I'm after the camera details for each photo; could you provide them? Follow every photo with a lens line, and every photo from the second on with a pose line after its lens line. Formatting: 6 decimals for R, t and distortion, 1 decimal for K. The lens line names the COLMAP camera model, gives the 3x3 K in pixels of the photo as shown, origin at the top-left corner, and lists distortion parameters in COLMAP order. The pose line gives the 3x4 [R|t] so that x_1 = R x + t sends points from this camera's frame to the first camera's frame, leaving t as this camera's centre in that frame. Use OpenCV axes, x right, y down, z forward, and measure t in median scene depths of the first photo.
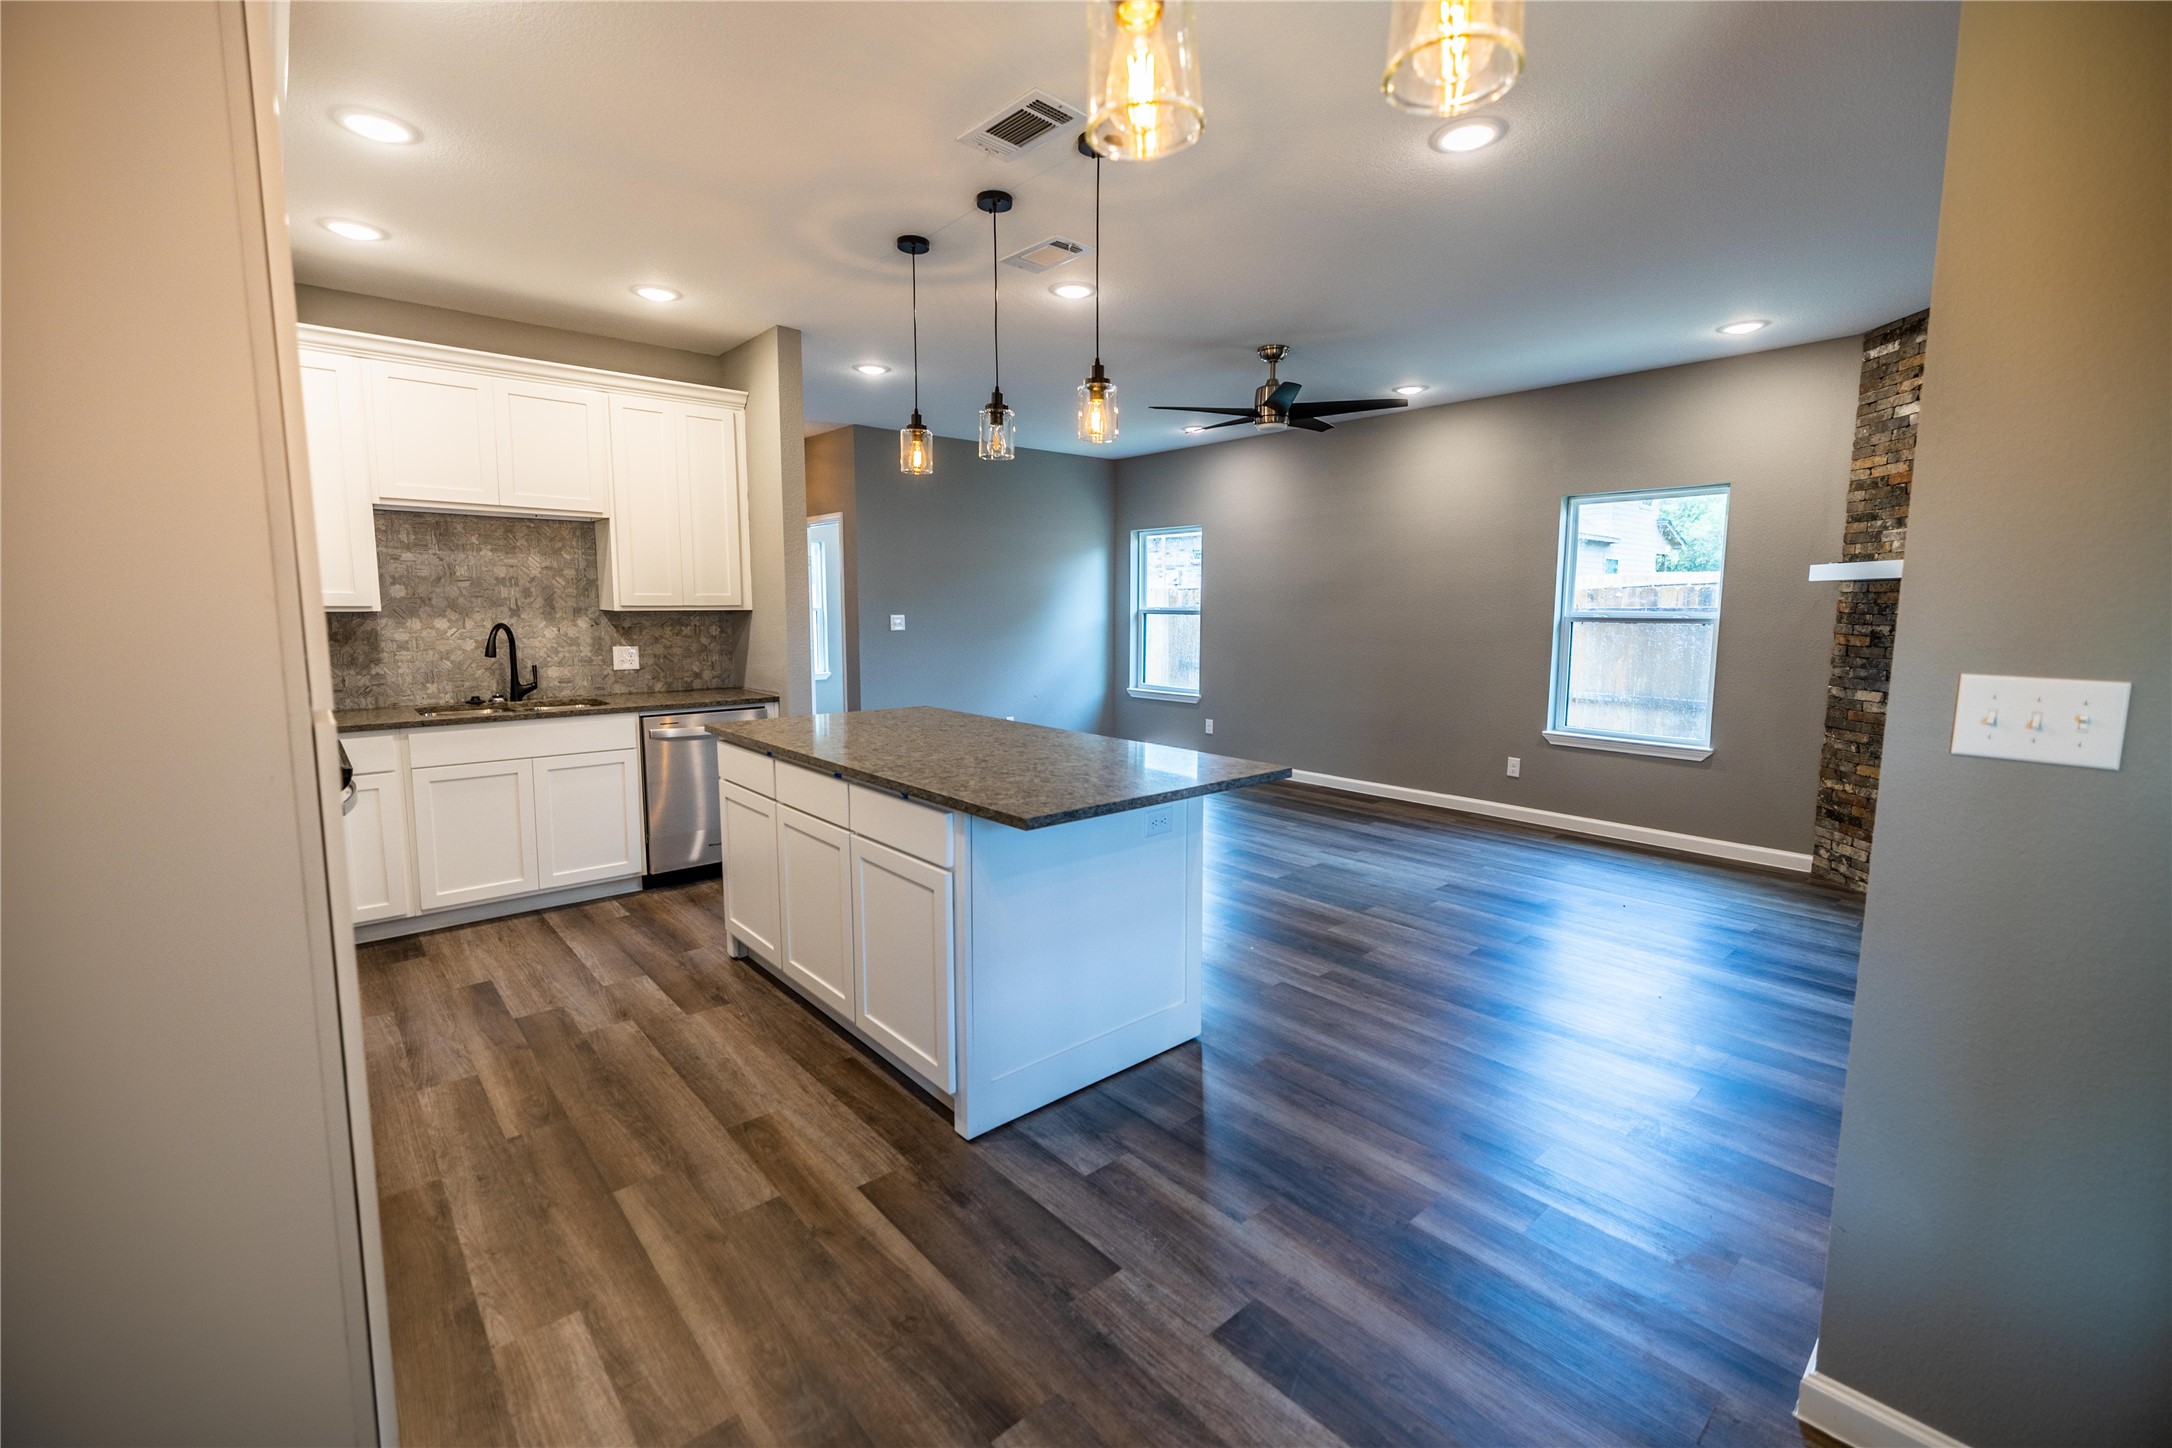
lens RADIAL K [[912.1, 0, 1083.8], [0, 912.1, 705.2], [0, 0, 1]] dist [0.001182, 0.000130]
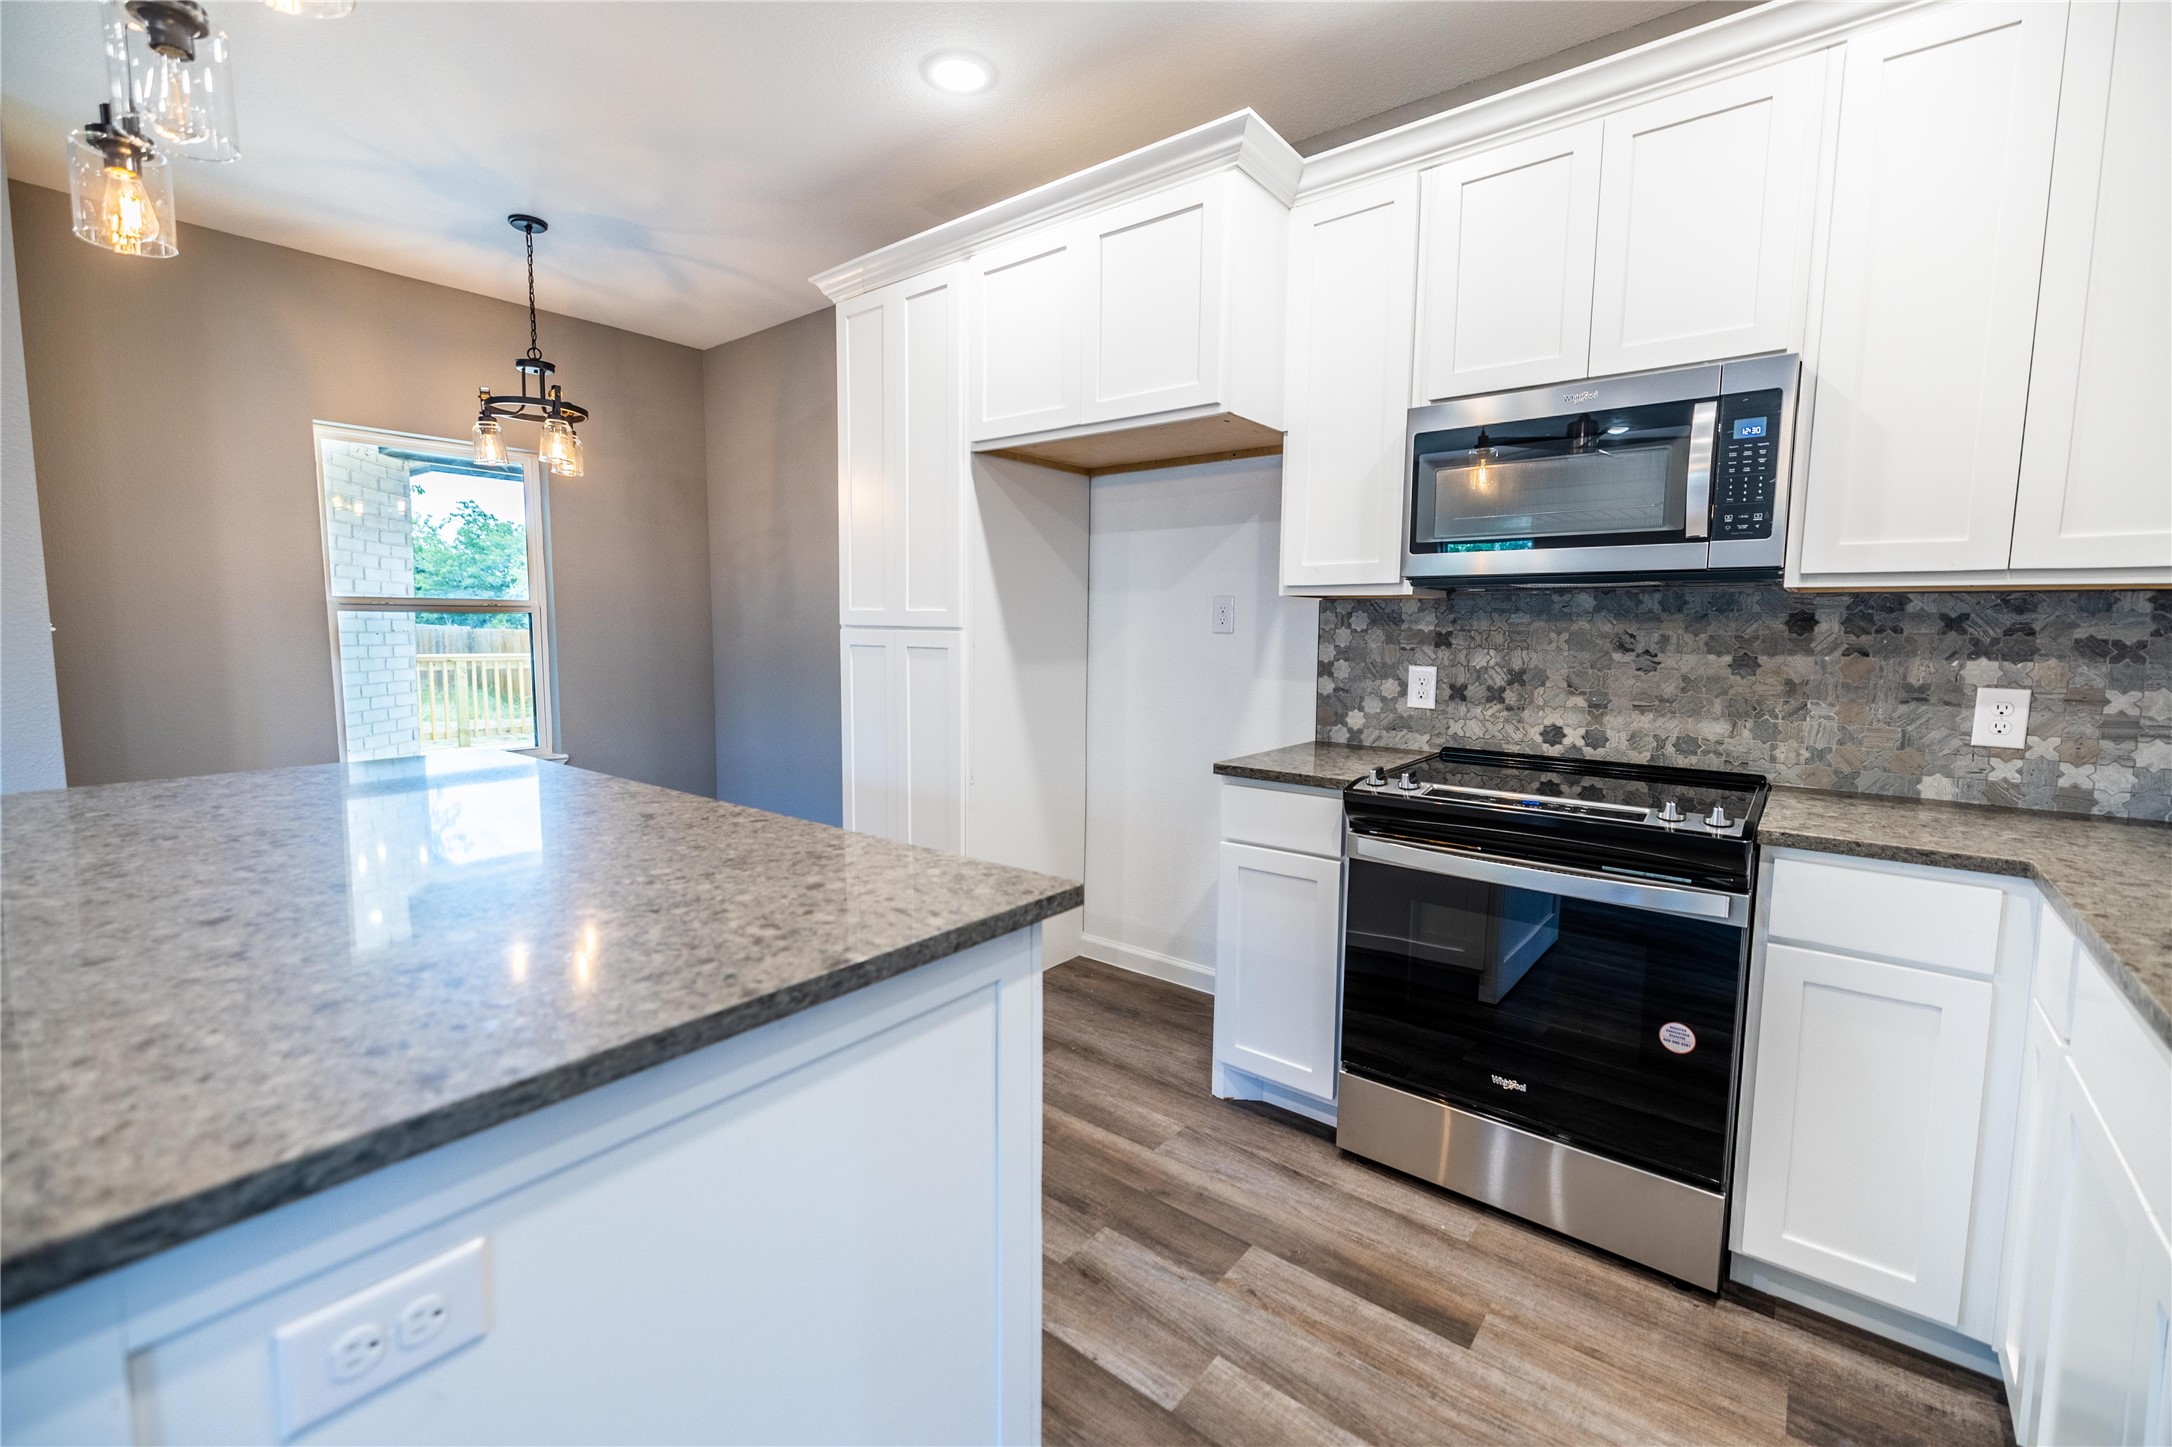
lens RADIAL K [[919.2, 0, 1072.7], [0, 919.2, 715.0], [0, 0, 1]] dist [0.001460, 0.000397]
pose [[-0.987080, 0.005126, -0.160143, -0.289787], [-0.028569, 0.977841, 0.207389, -0.091499], [0.157658, 0.209285, -0.965062, 1.066065]]
